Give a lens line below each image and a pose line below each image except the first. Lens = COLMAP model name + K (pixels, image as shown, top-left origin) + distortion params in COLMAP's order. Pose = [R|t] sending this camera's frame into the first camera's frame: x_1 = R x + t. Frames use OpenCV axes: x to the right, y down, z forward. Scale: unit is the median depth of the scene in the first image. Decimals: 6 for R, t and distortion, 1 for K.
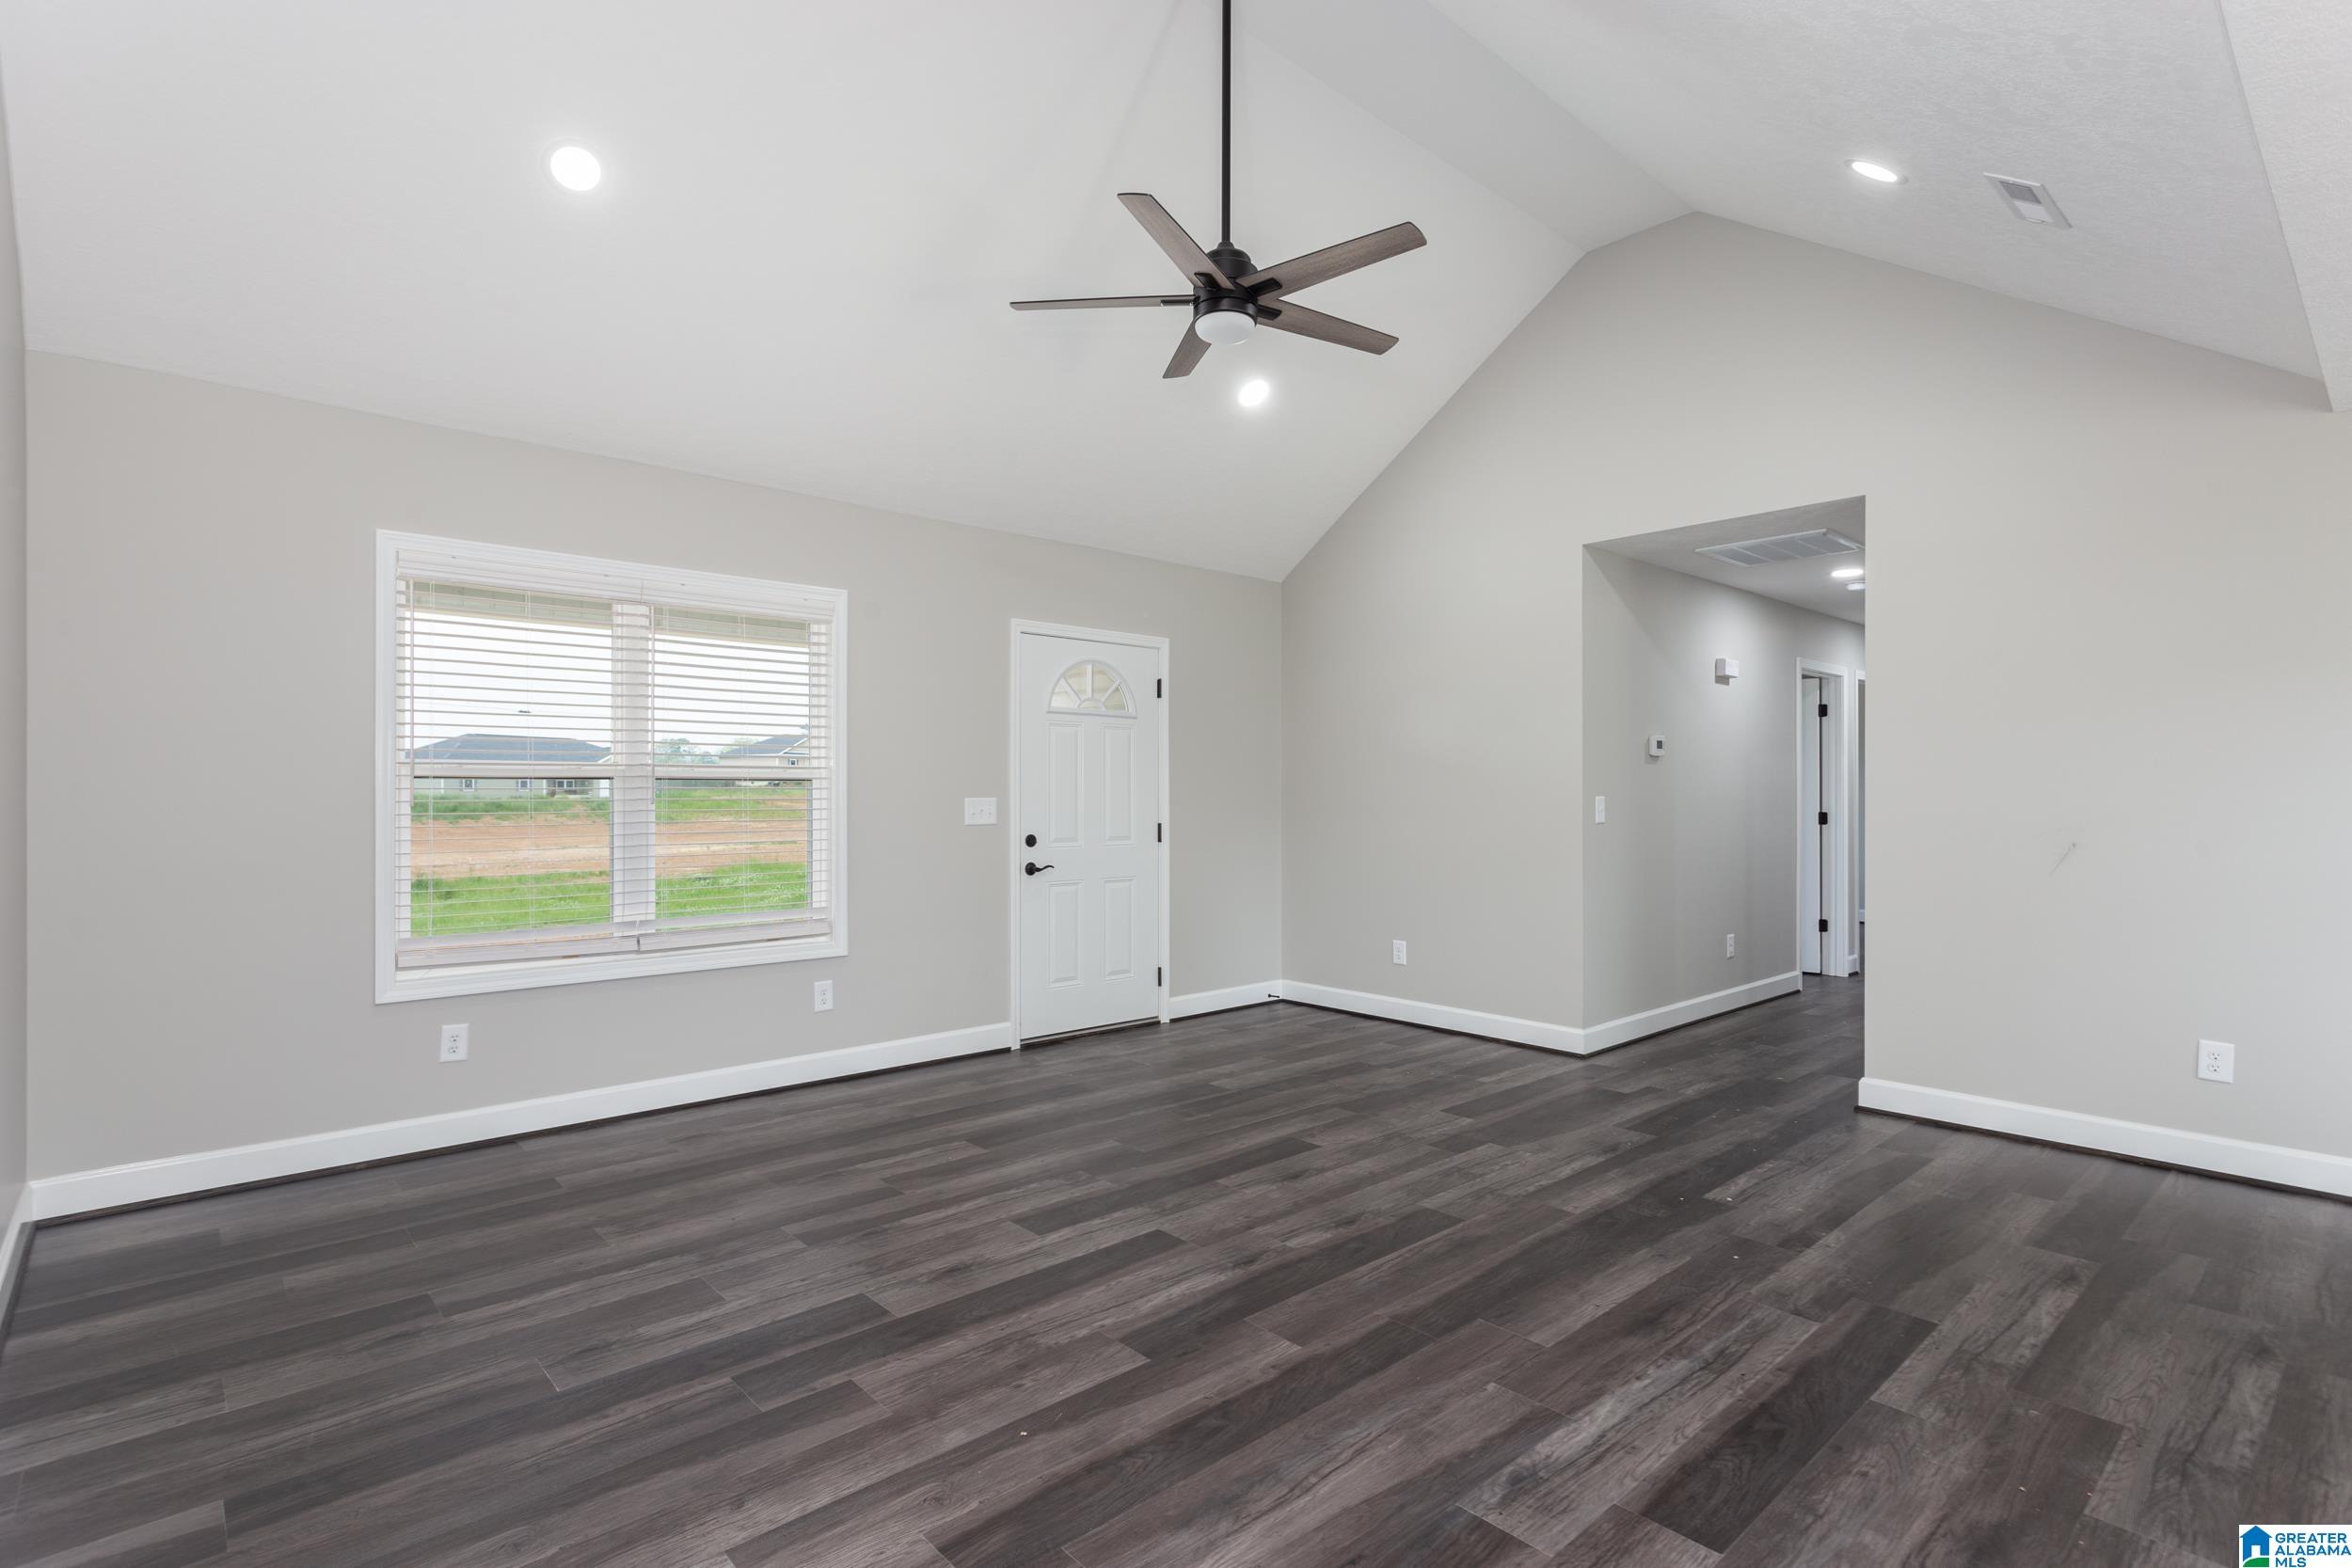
lens RADIAL K [[1157.0, 0, 1169.4], [0, 1157.0, 785.3], [0, 0, 1]] dist [0.003635, 0.002270]
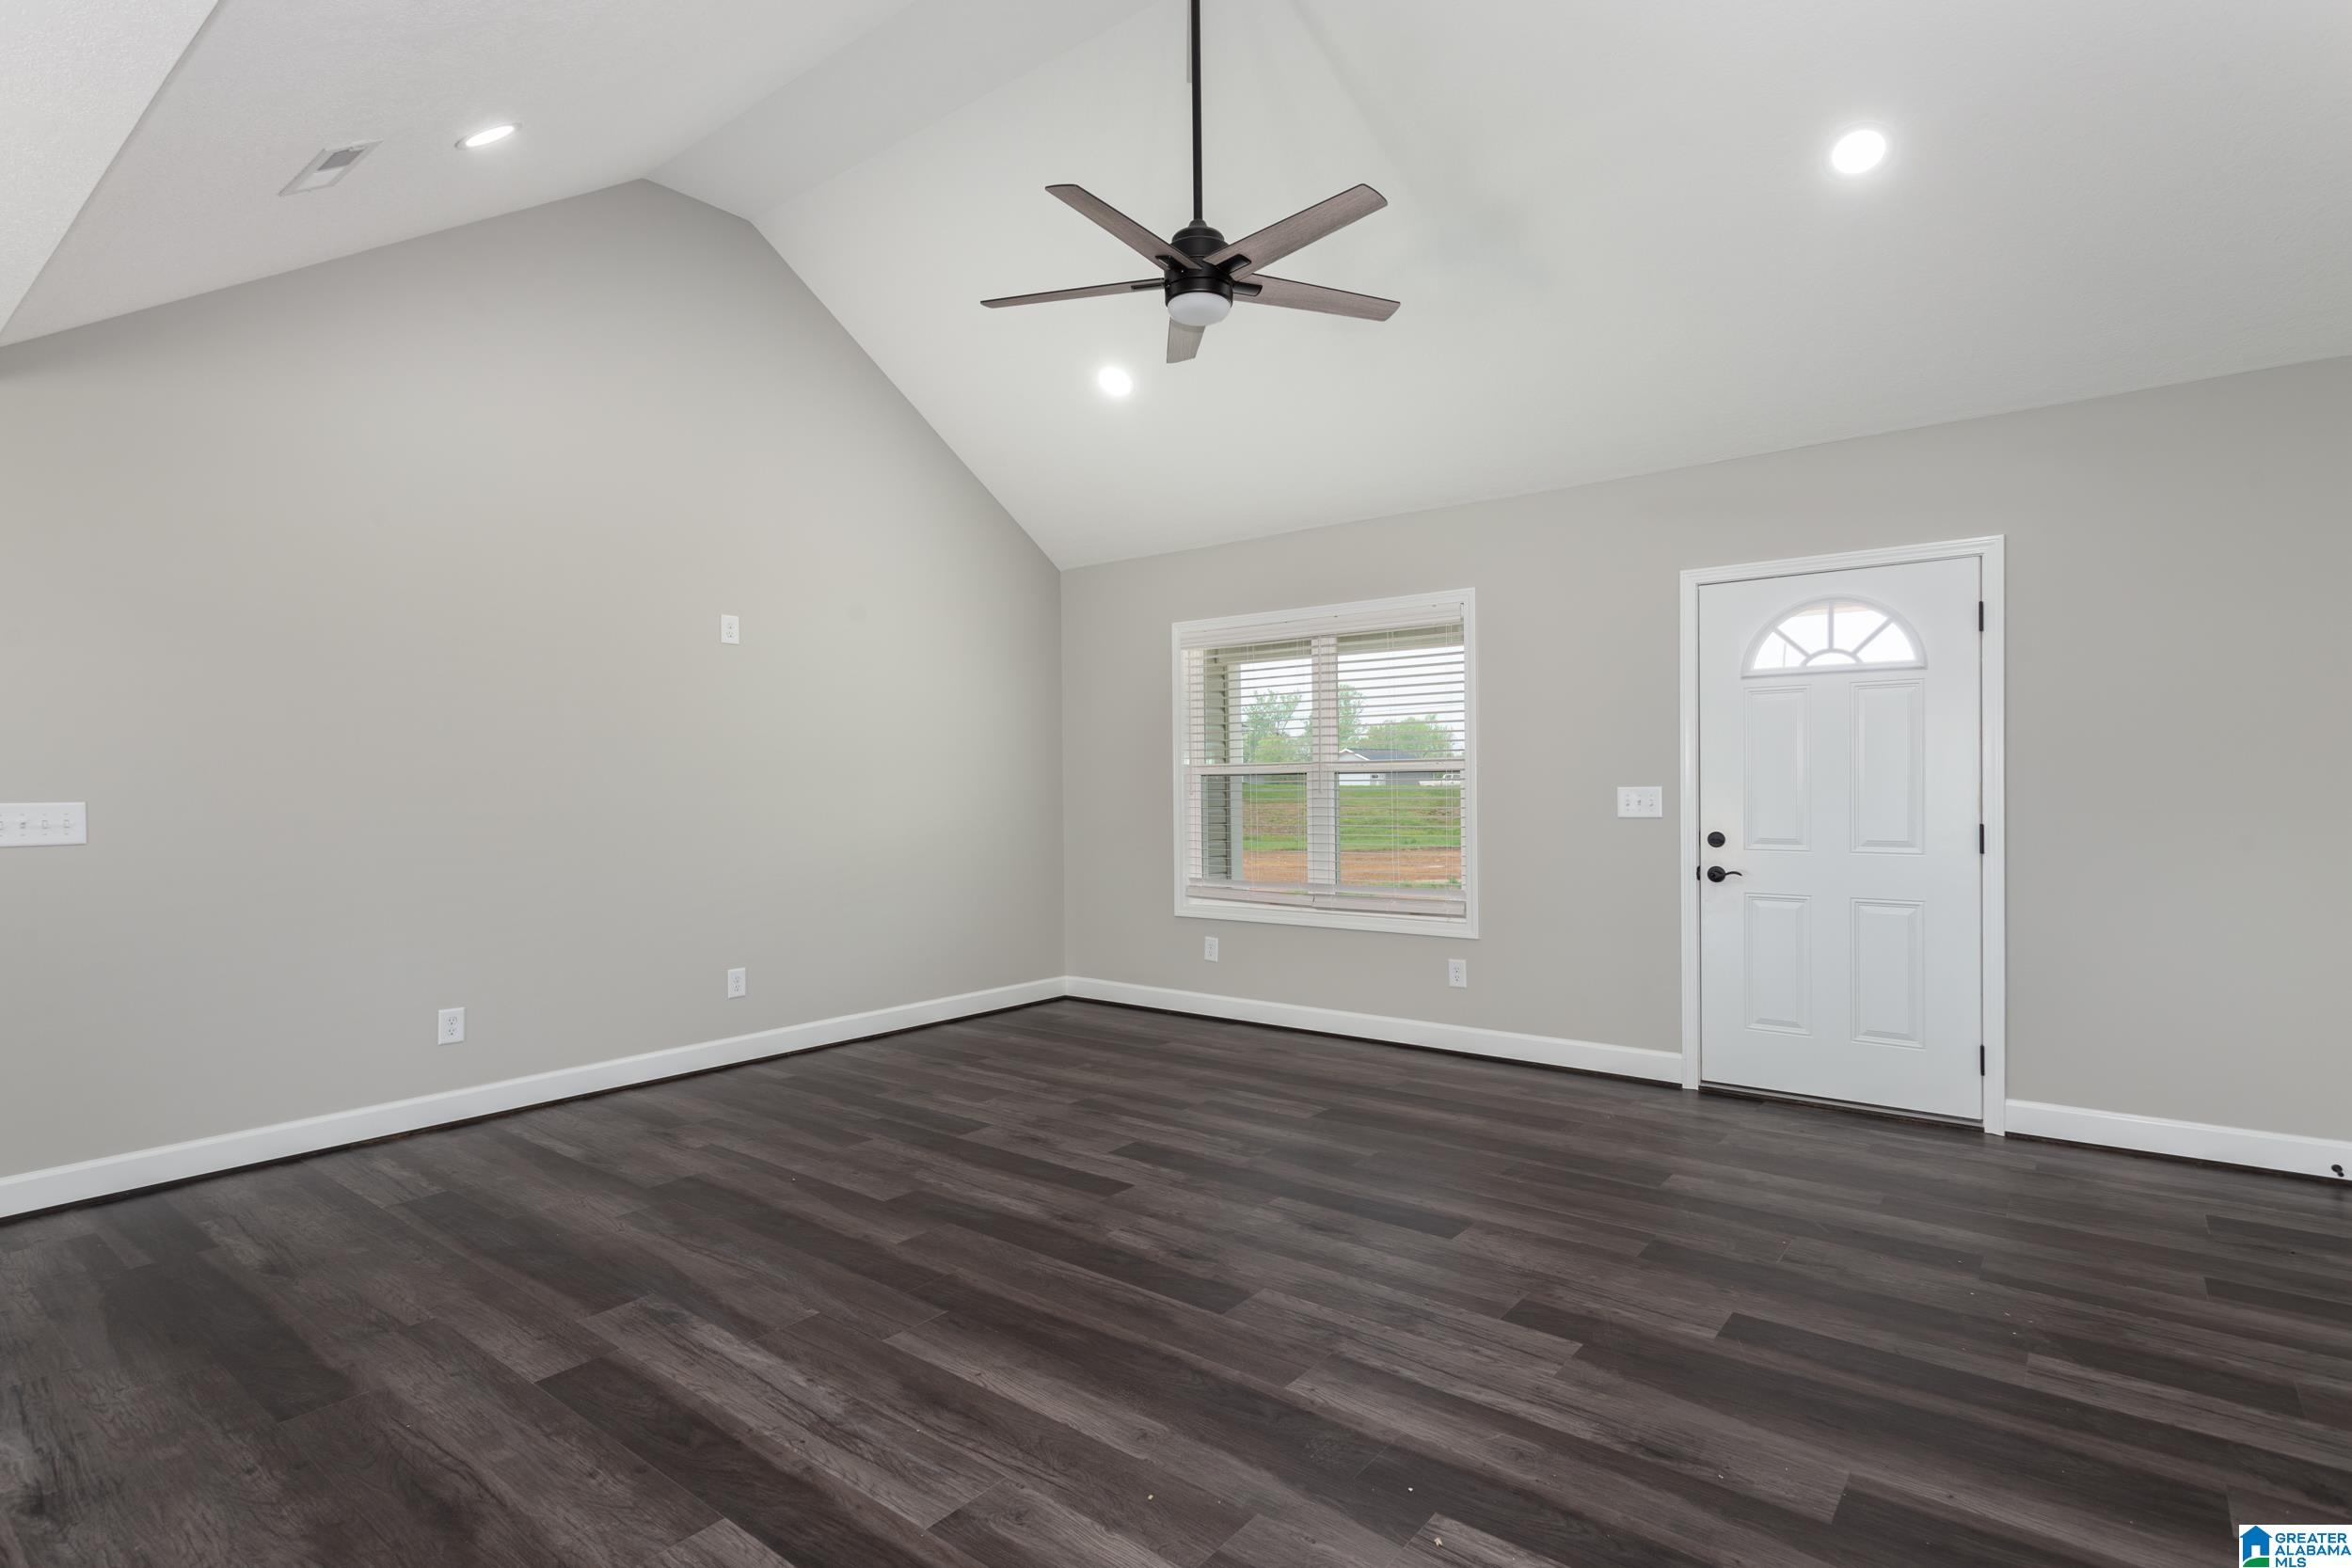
lens RADIAL K [[1157.0, 0, 1178.3], [0, 1157.0, 786.0], [0, 0, 1]] dist [0.003635, 0.002270]
pose [[0.164365, -0.003187, -0.986394, 1.054569], [0.016552, 0.999863, -0.000472, 0.008675], [0.986261, -0.016249, 0.164395, 0.851694]]
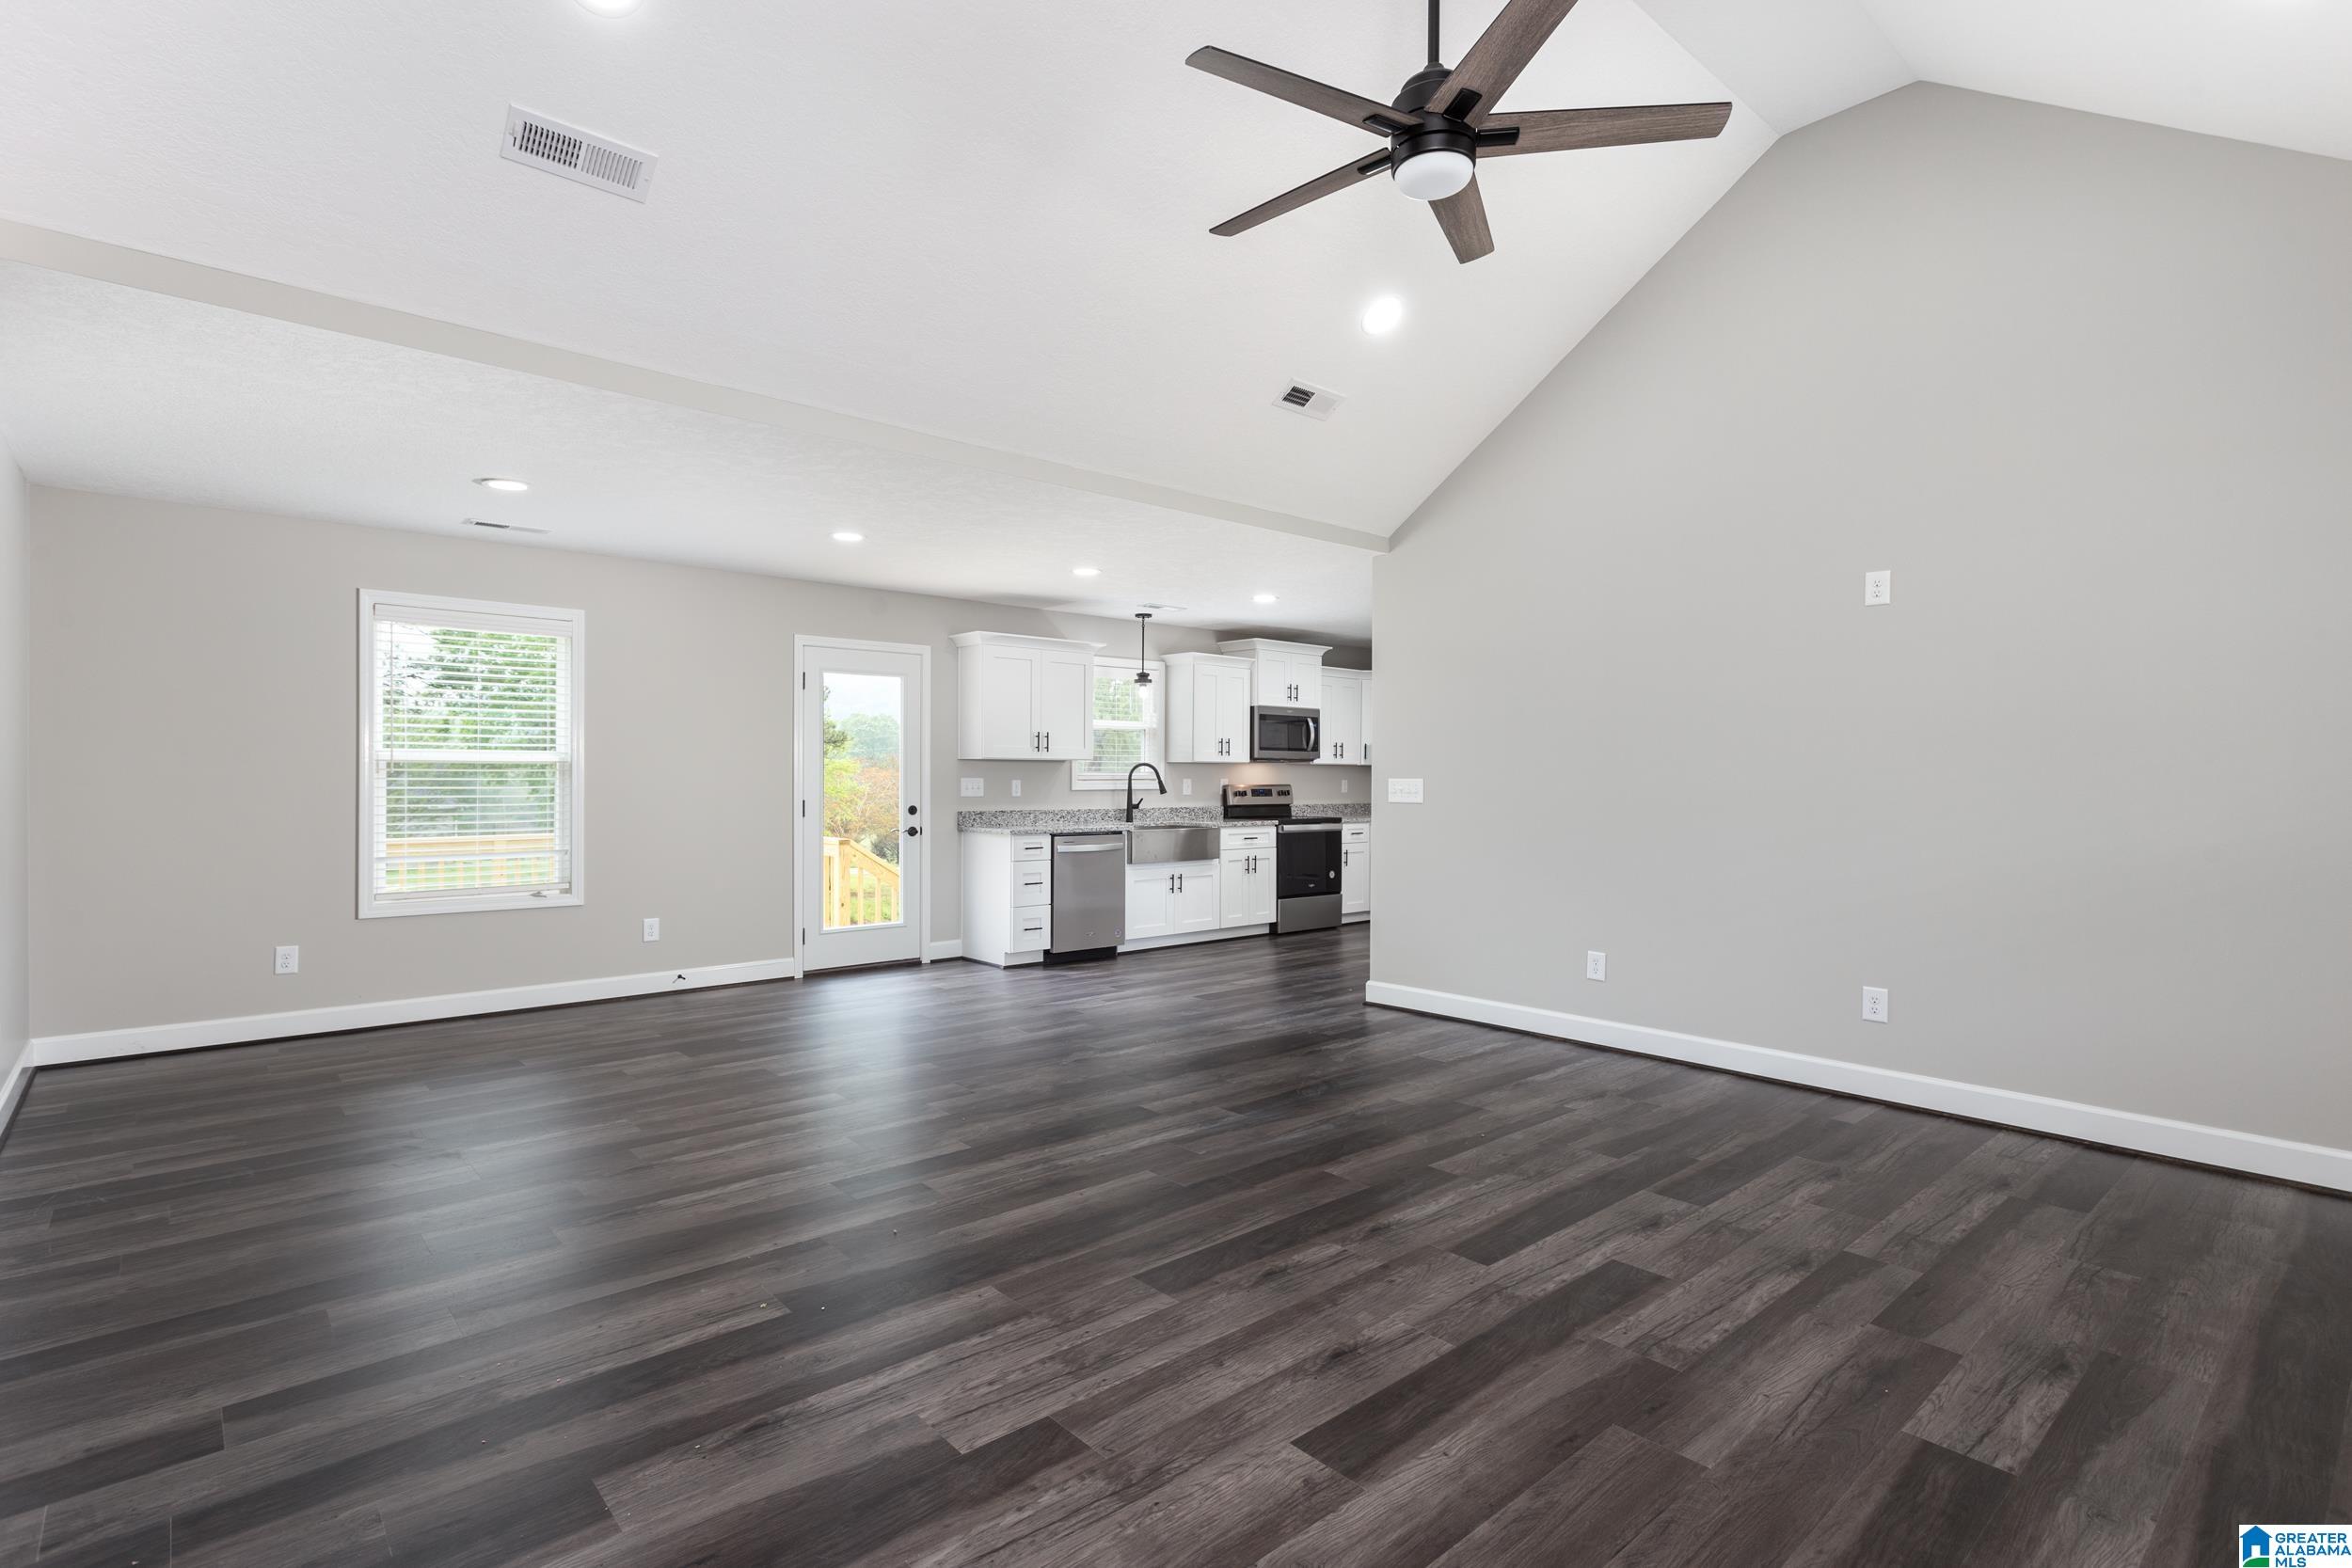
lens RADIAL K [[1157.0, 0, 1141.0], [0, 1157.0, 792.2], [0, 0, 1]] dist [0.003635, 0.002270]
pose [[-0.999390, -0.005225, 0.034528, 0.224083], [-0.004958, 0.999957, 0.007805, 0.013072], [-0.034567, 0.007629, -0.999373, 1.863984]]
